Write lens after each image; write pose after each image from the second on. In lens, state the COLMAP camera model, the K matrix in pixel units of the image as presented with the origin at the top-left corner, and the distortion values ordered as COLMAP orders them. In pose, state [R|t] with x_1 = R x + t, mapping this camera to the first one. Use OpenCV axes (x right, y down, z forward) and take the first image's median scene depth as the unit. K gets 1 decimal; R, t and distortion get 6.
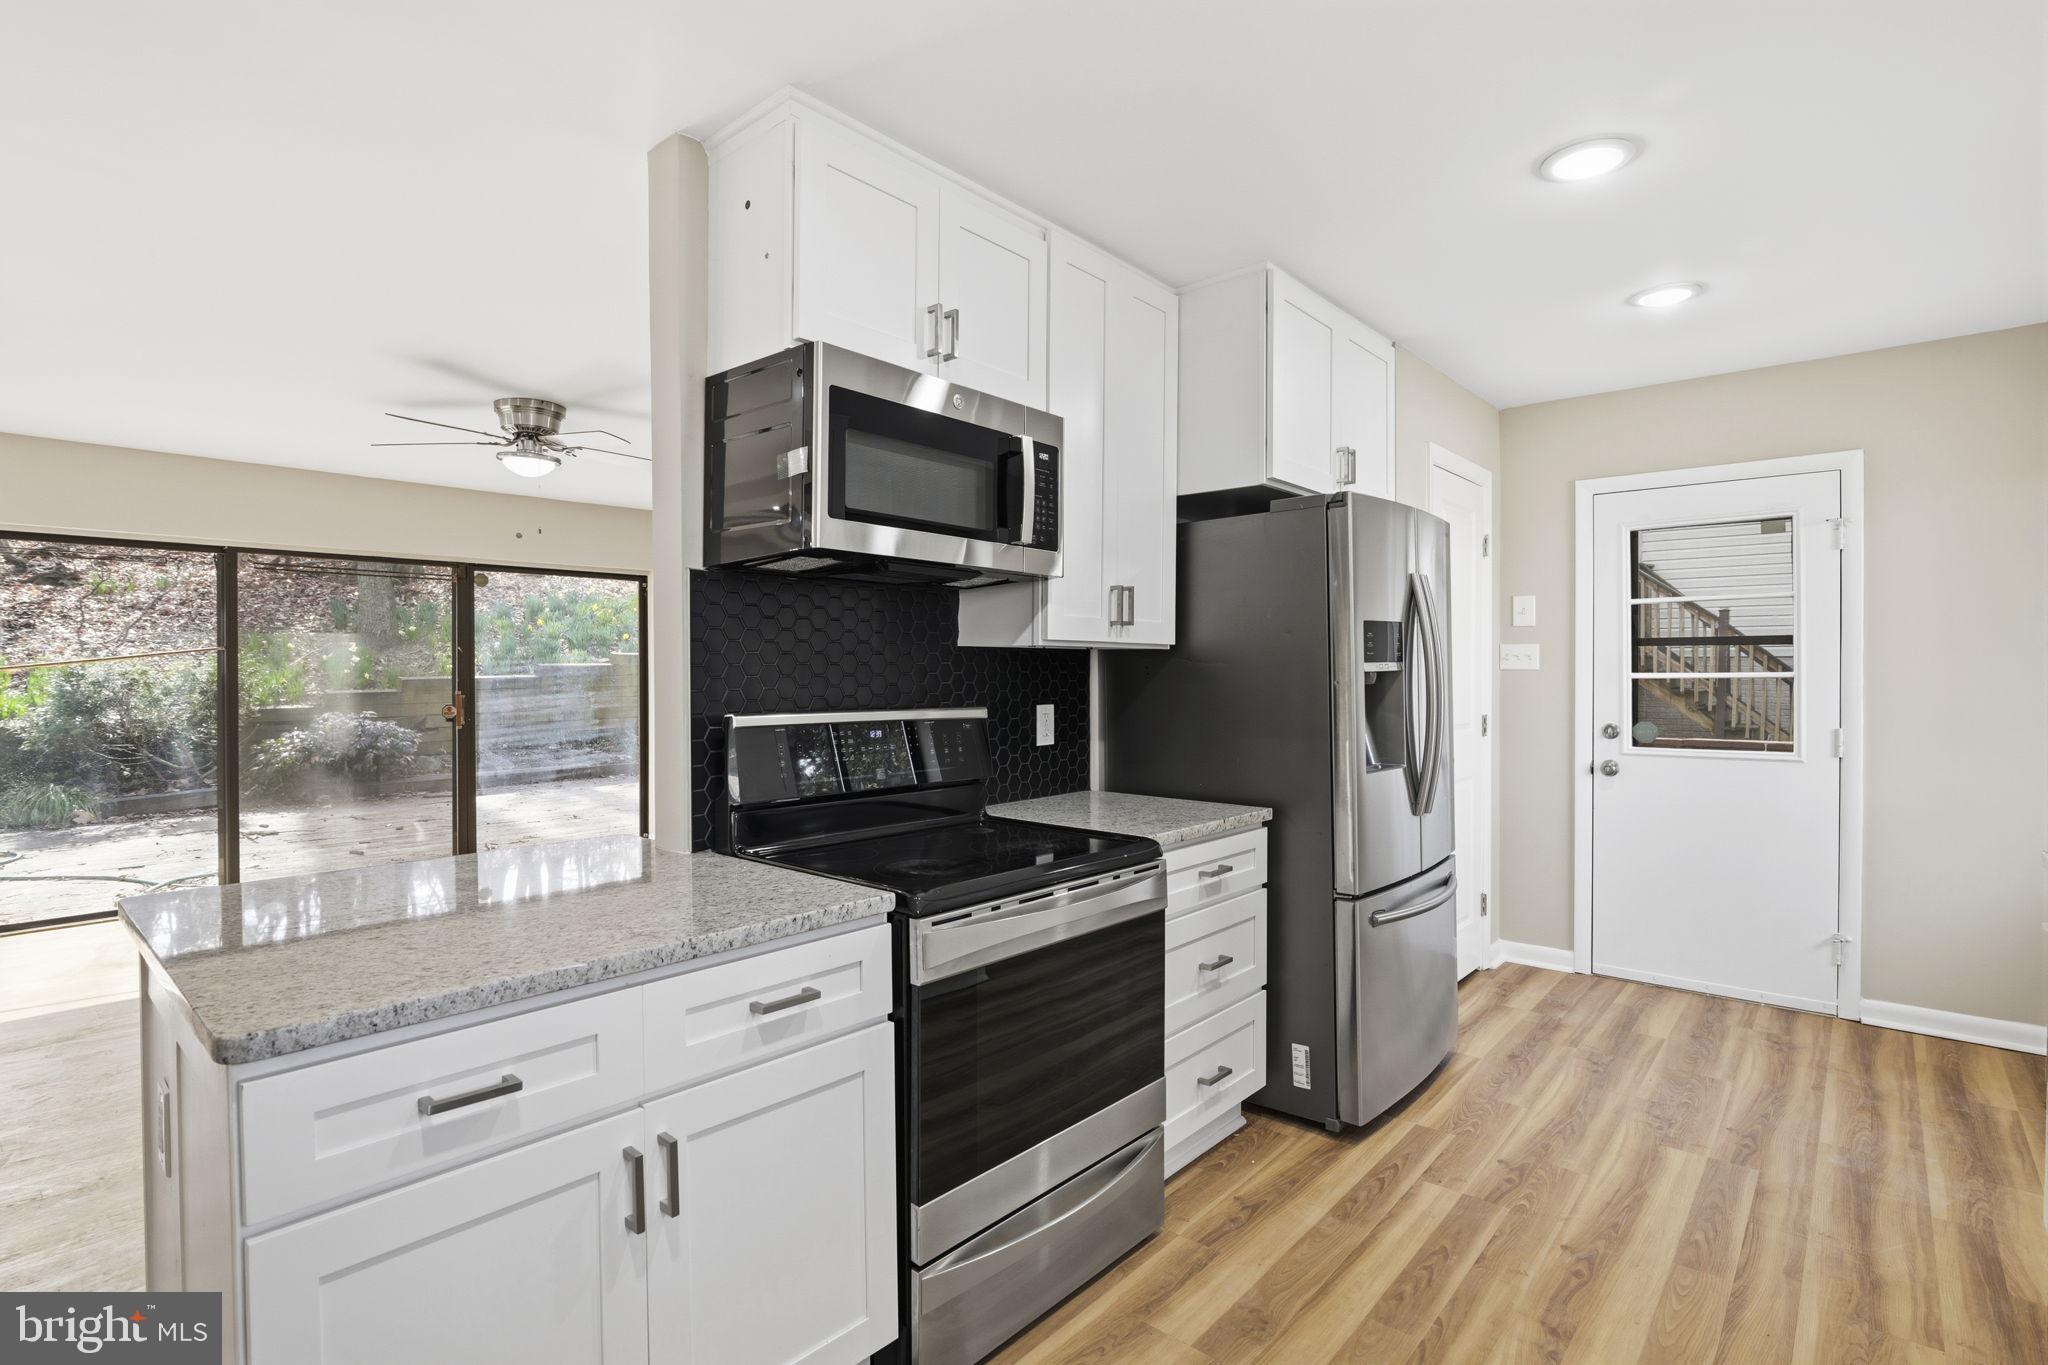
lens RADIAL K [[989.8, 0, 1002.4], [0, 989.8, 674.1], [0, 0, 1]] dist [-0.018361, 0.000816]
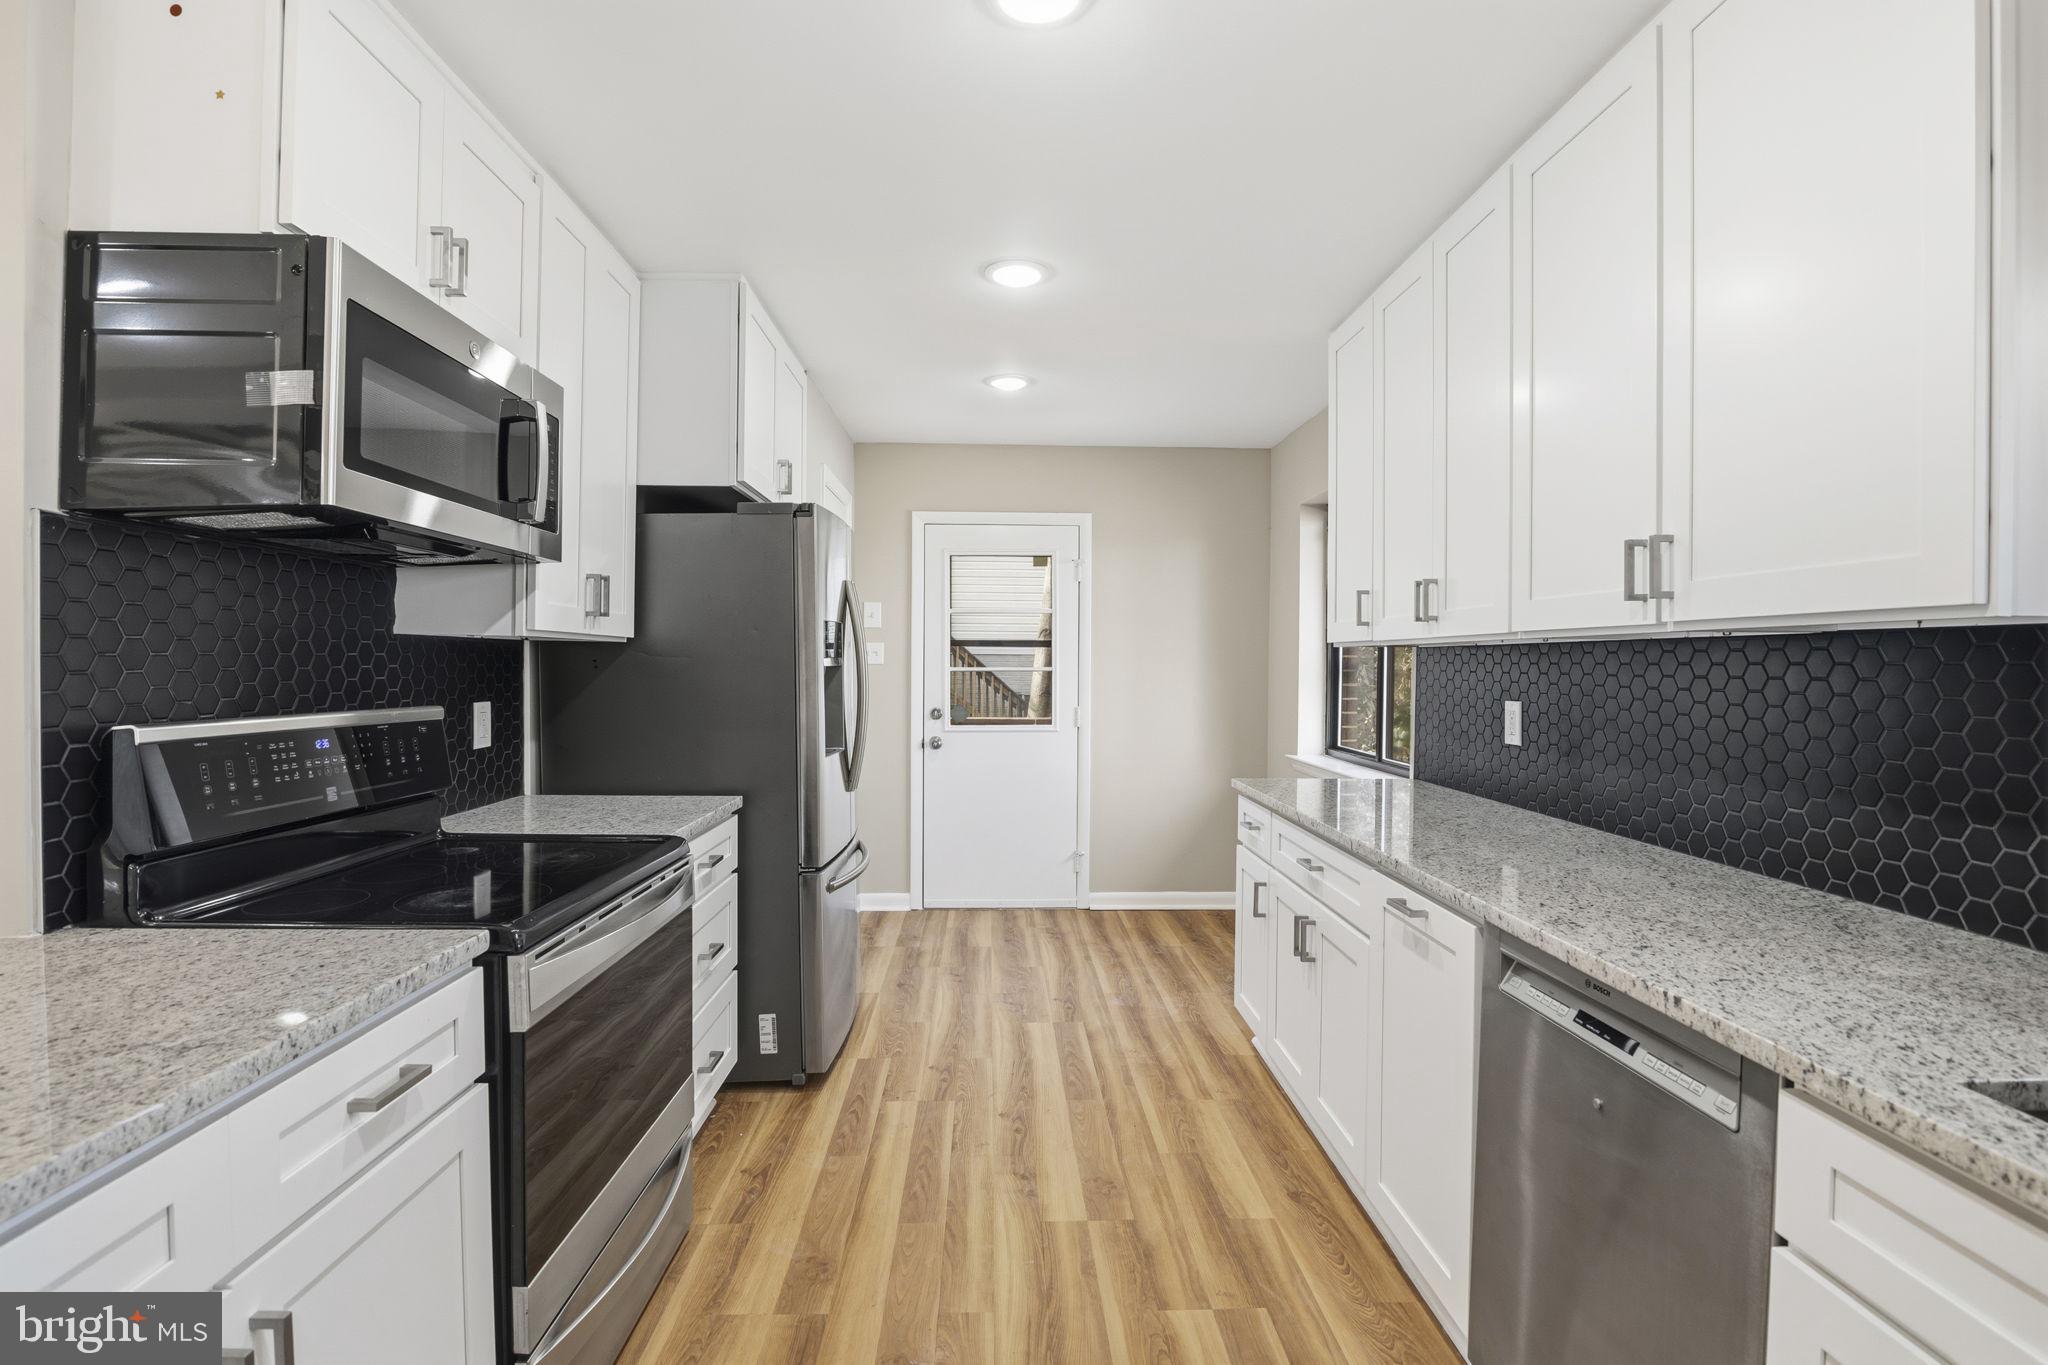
lens RADIAL K [[947.2, 0, 1026.9], [0, 947.2, 668.9], [0, 0, 1]] dist [-0.017900, 0.000378]
pose [[0.722754, 0.002023, 0.691103, -0.210939], [-0.004533, 0.999988, 0.001814, -0.002637], [-0.691091, -0.004444, 0.722754, 0.066669]]
